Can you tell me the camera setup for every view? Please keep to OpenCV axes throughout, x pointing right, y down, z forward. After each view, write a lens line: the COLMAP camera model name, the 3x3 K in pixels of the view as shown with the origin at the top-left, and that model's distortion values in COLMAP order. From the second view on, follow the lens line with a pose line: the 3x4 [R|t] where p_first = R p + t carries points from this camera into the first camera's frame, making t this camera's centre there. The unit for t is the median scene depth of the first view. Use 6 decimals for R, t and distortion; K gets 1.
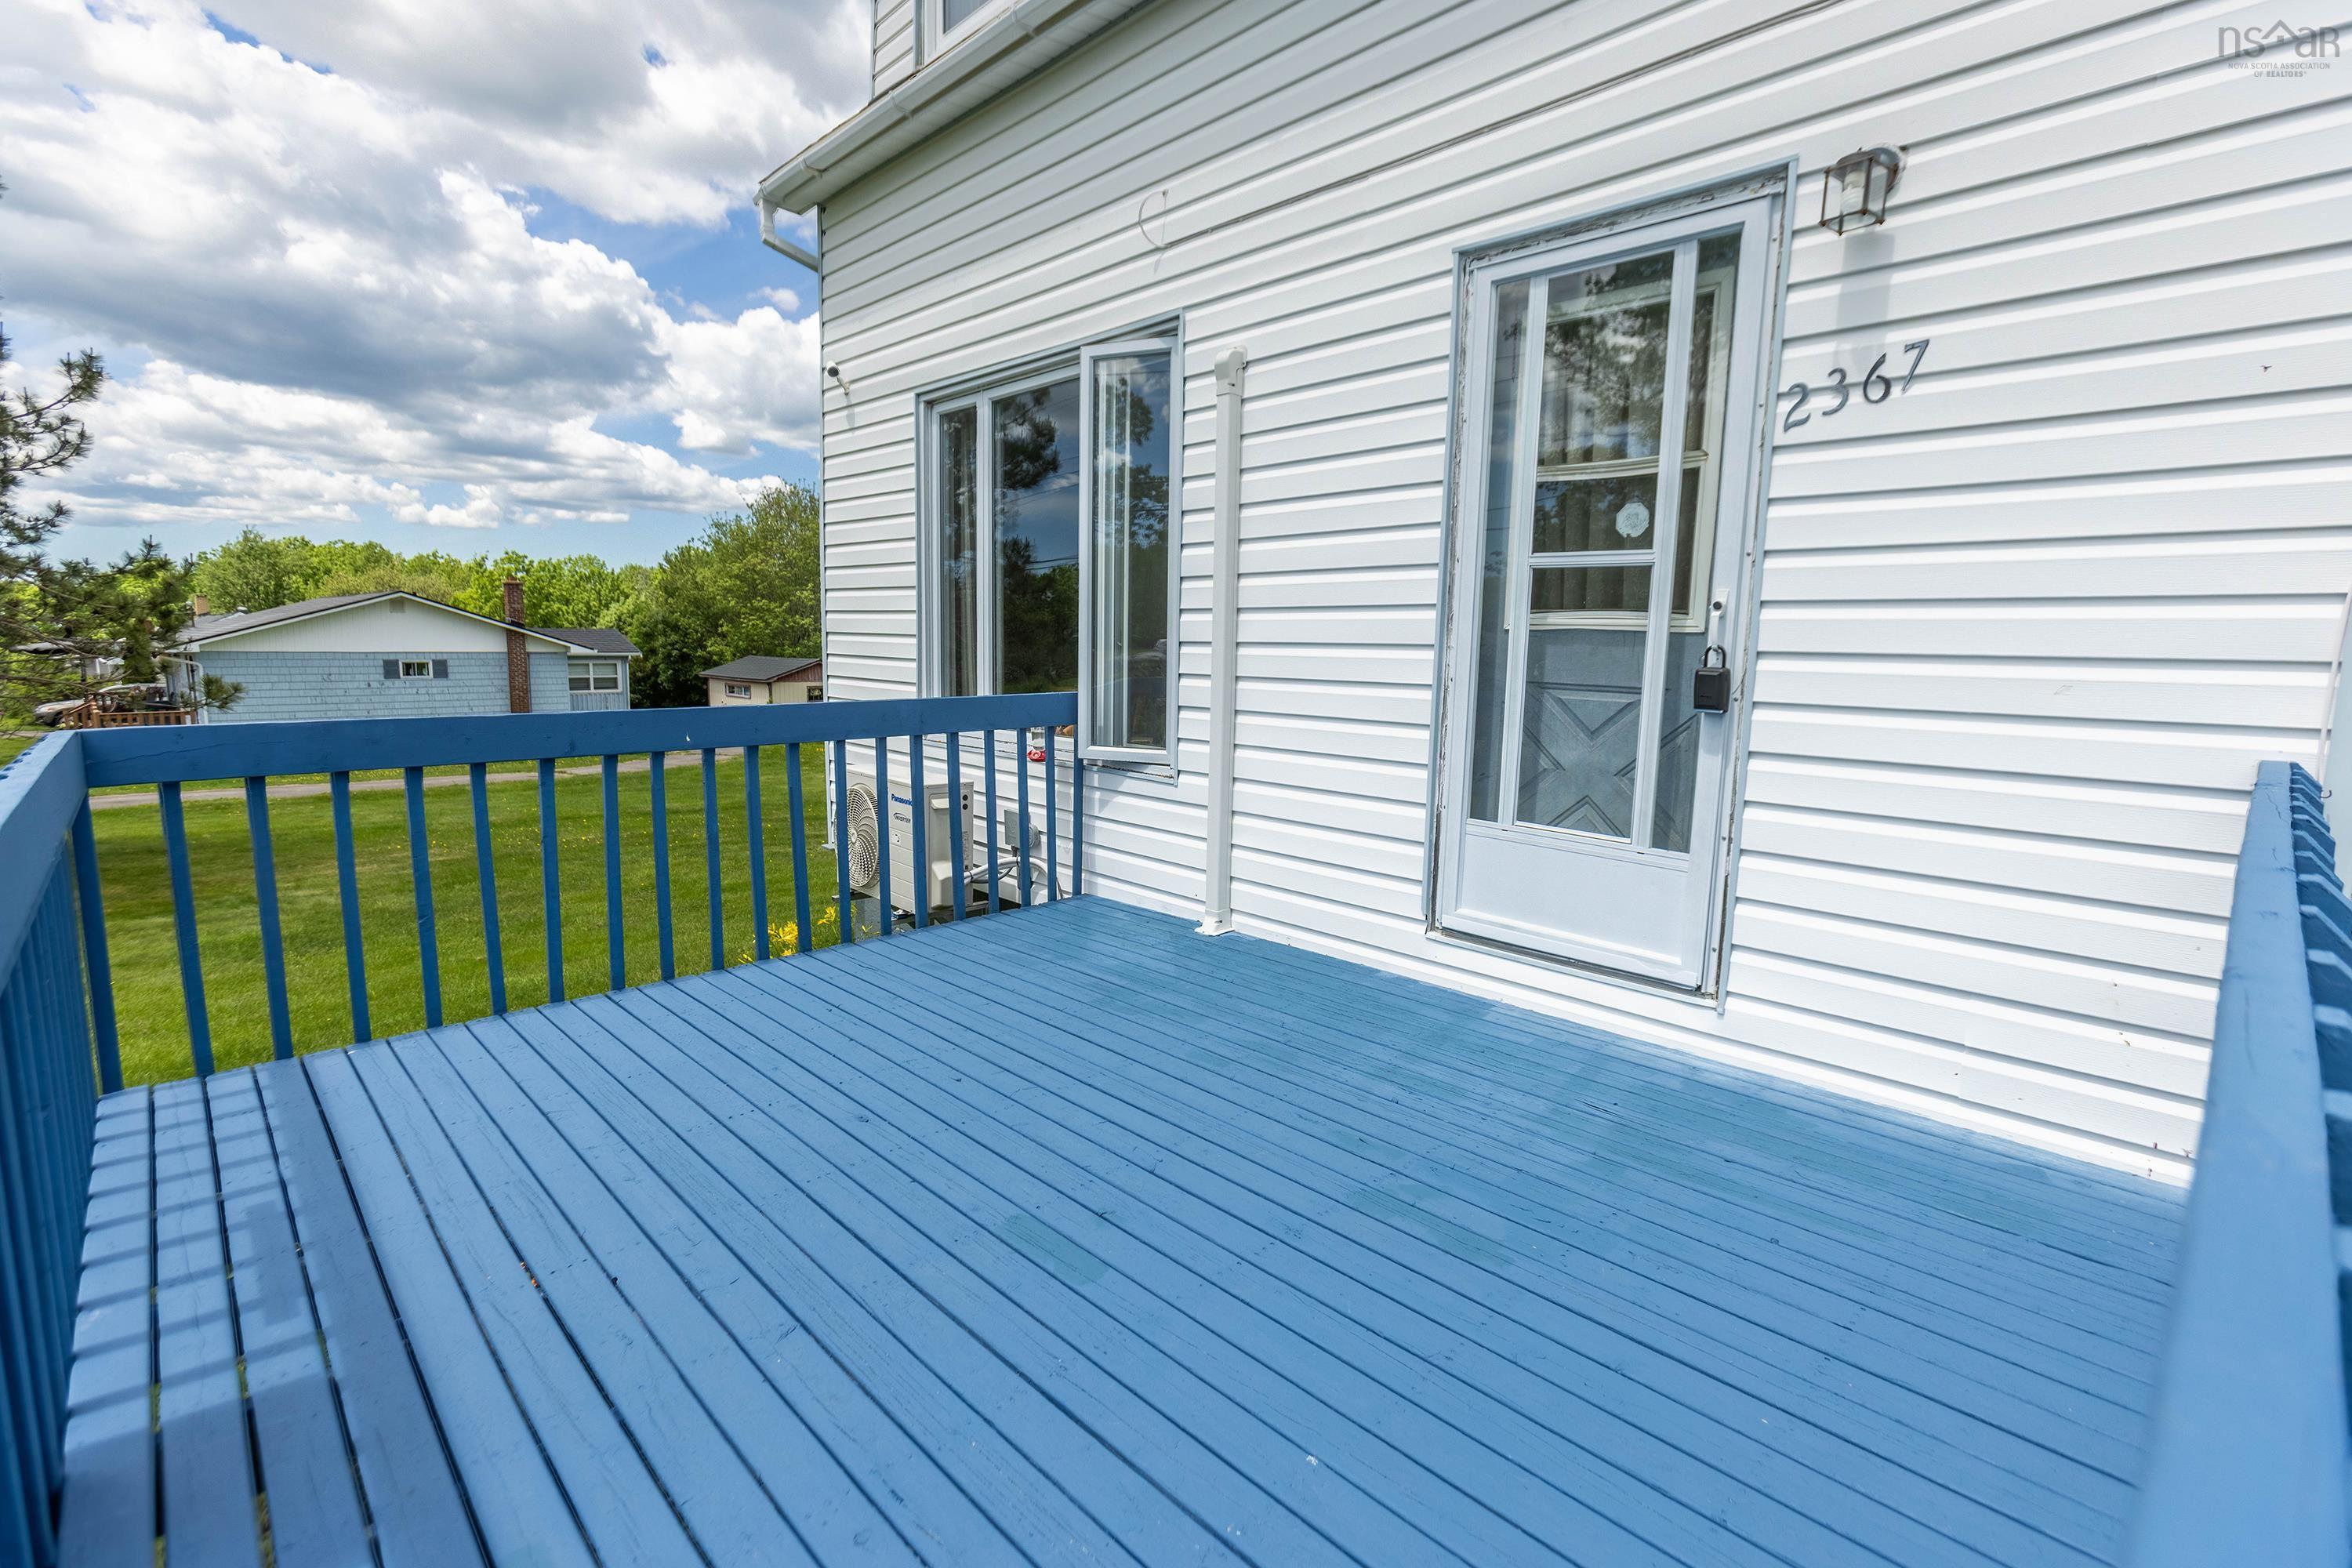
lens RADIAL K [[1081.3, 0, 1176.0], [0, 1081.3, 784.0], [0, 0, 1]] dist [-0.005455, 0.000128]
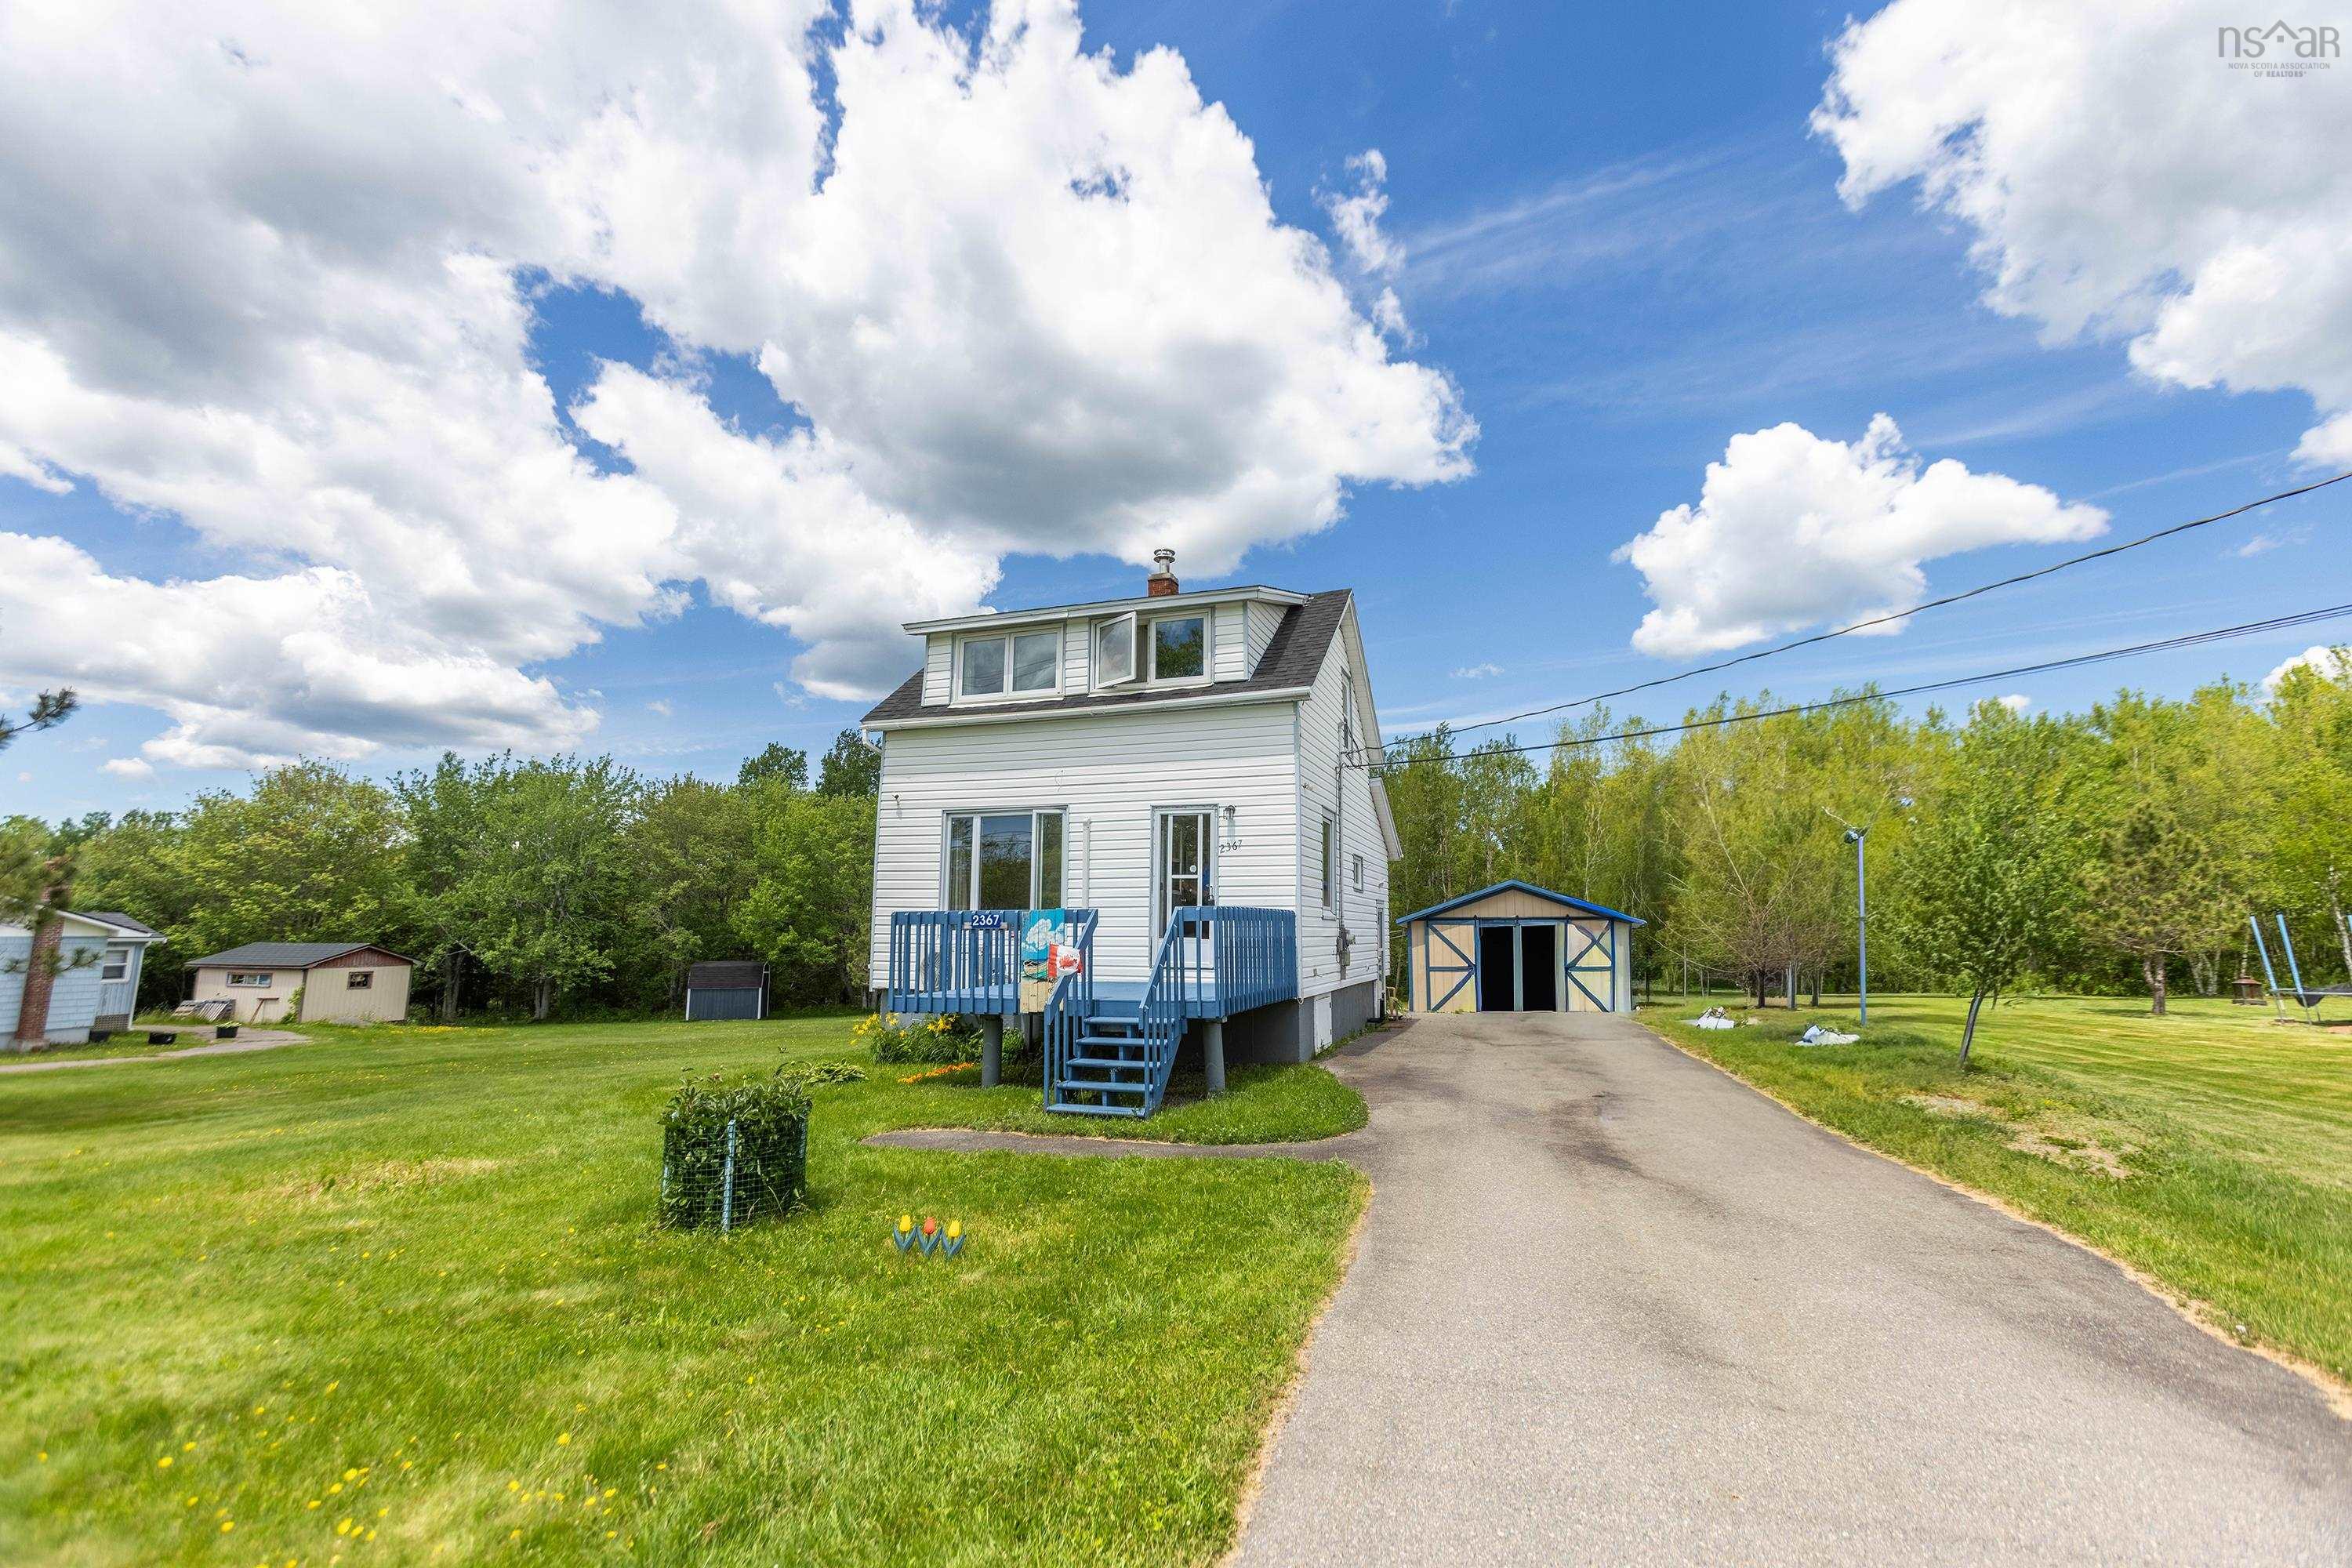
lens RADIAL K [[1081.3, 0, 1176.0], [0, 1081.3, 784.0], [0, 0, 1]] dist [-0.005455, 0.000128]
pose [[0.899719, 0.049430, 0.433661, -1.179412], [0.066274, 0.966575, -0.247671, 0.387603], [-0.431408, 0.251575, 0.866370, -2.171010]]
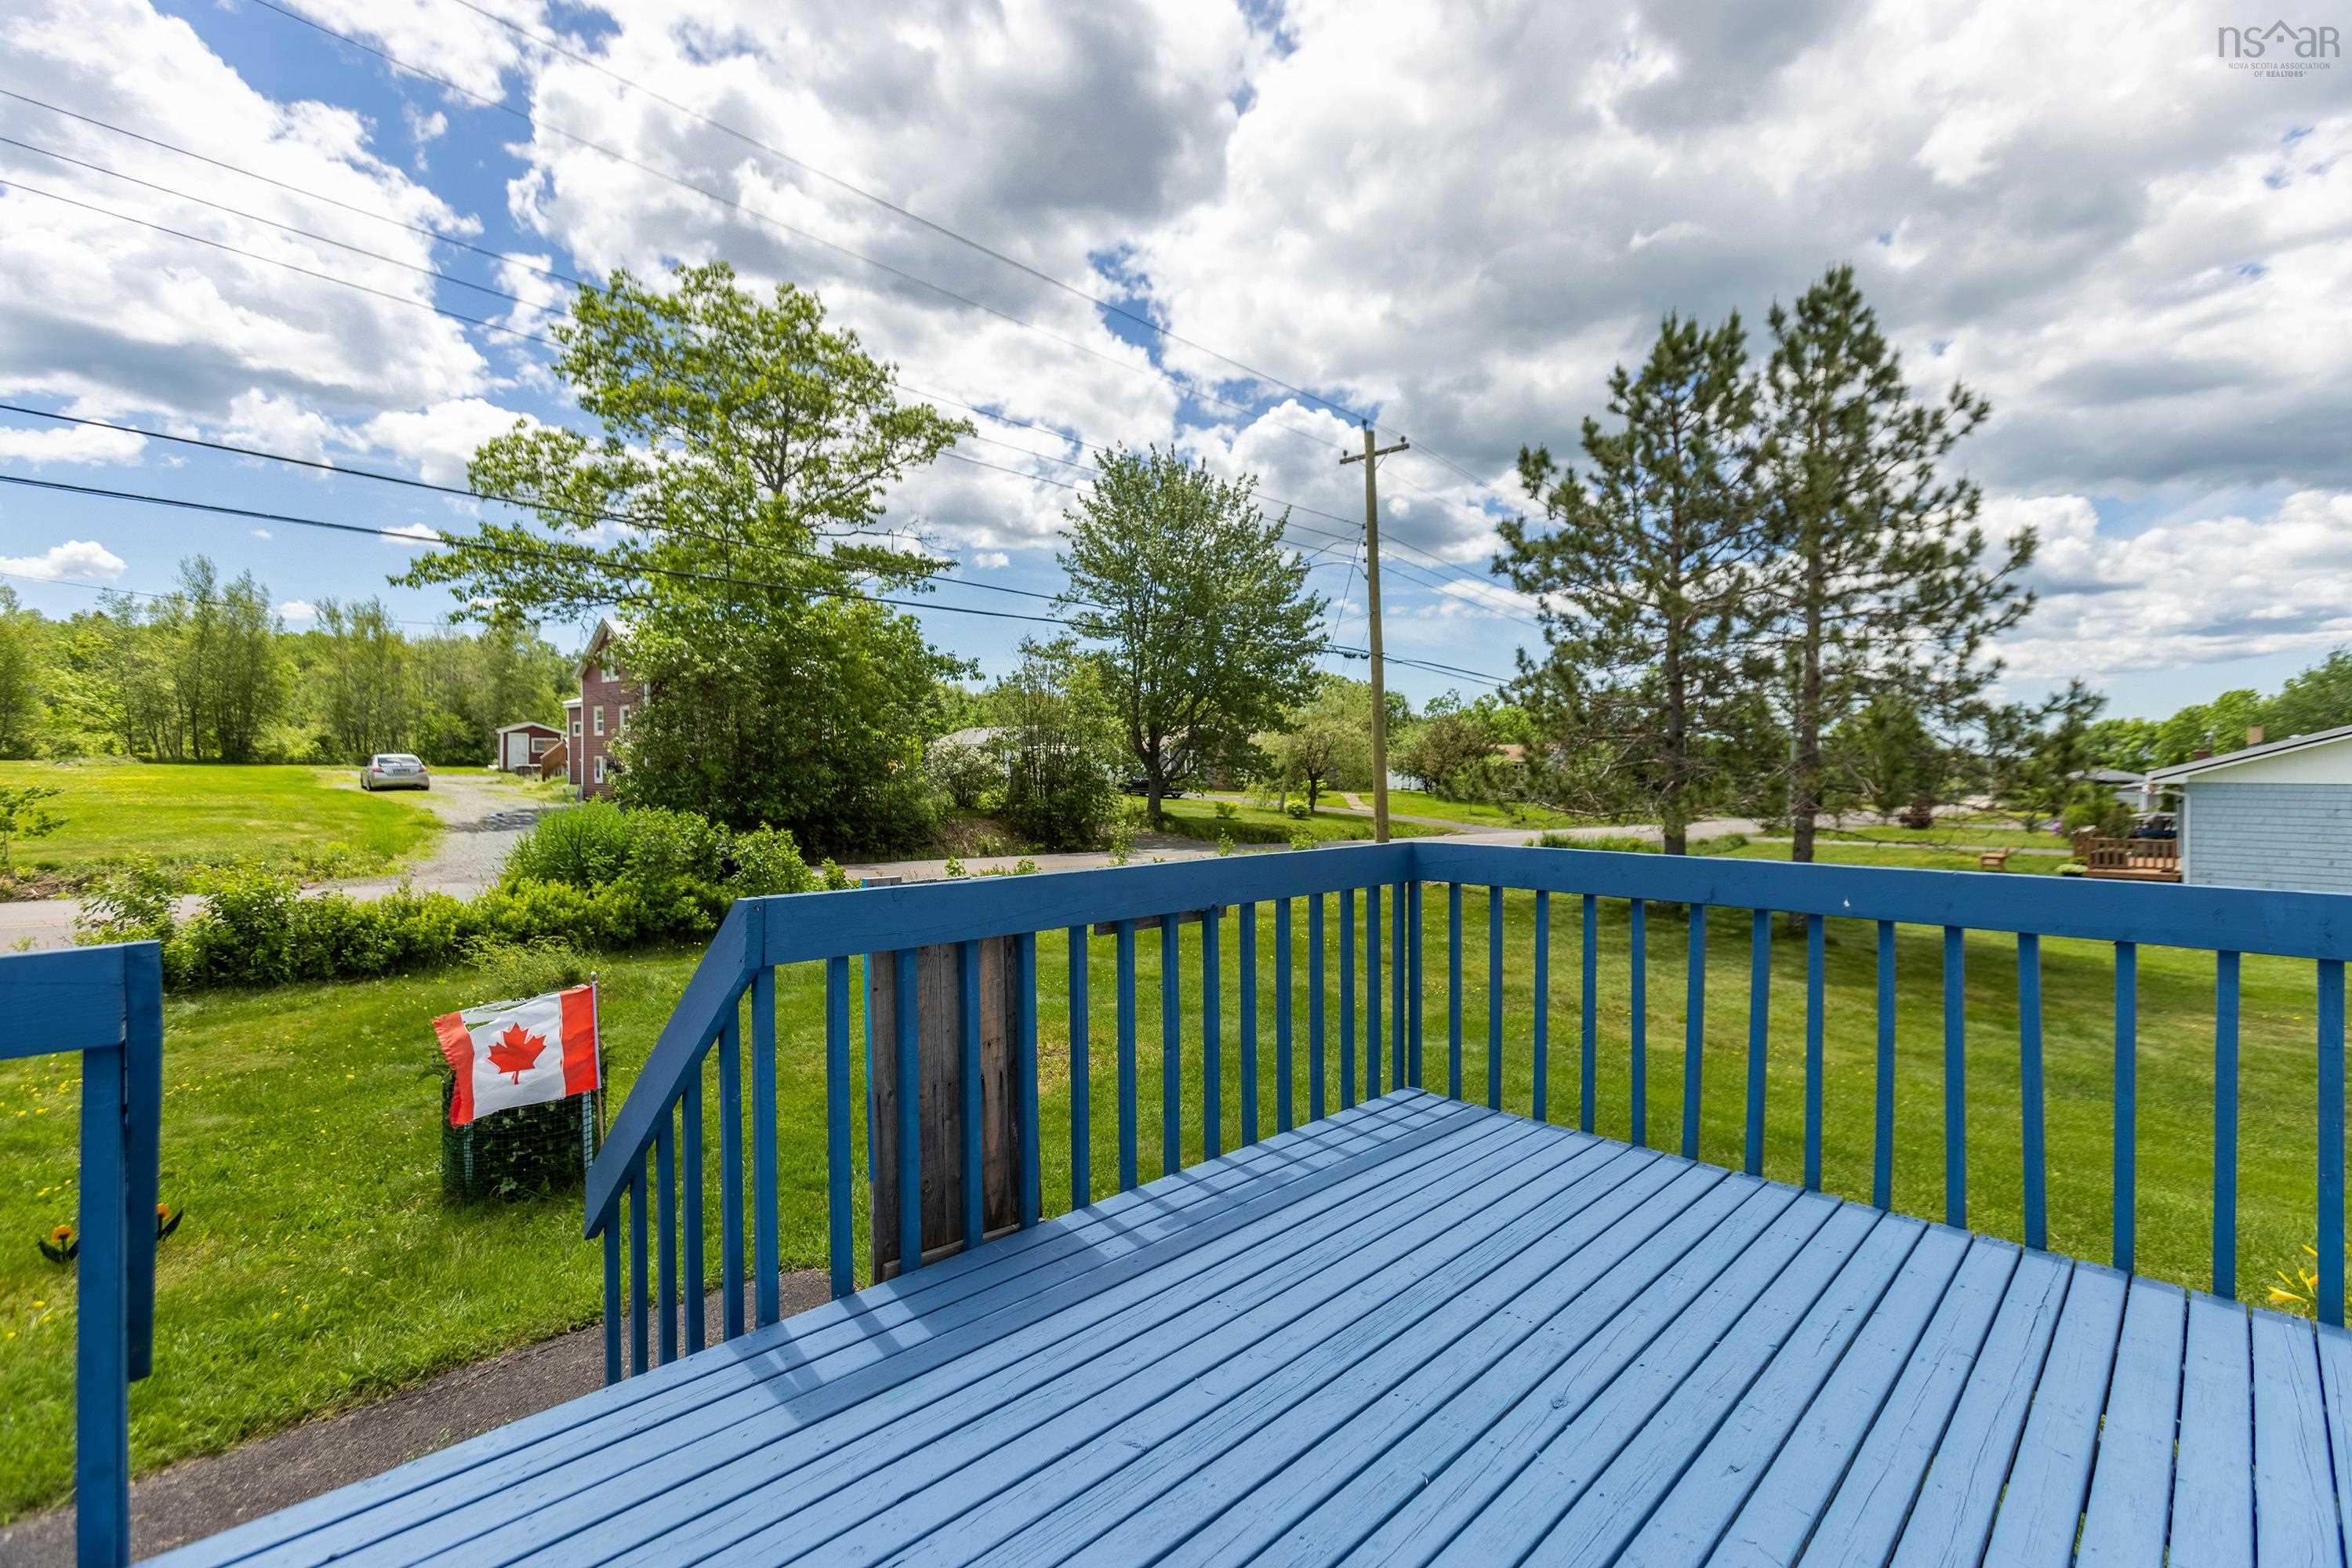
lens RADIAL K [[1034.8, 0, 1179.5], [0, 1034.8, 766.1], [0, 0, 1]] dist [-0.026140, 0.016336]
pose [[0.005435, -0.004413, -0.999975, 0.297958], [-0.131725, 0.991273, -0.005091, -0.070565], [0.991271, 0.131750, 0.004806, 0.430704]]
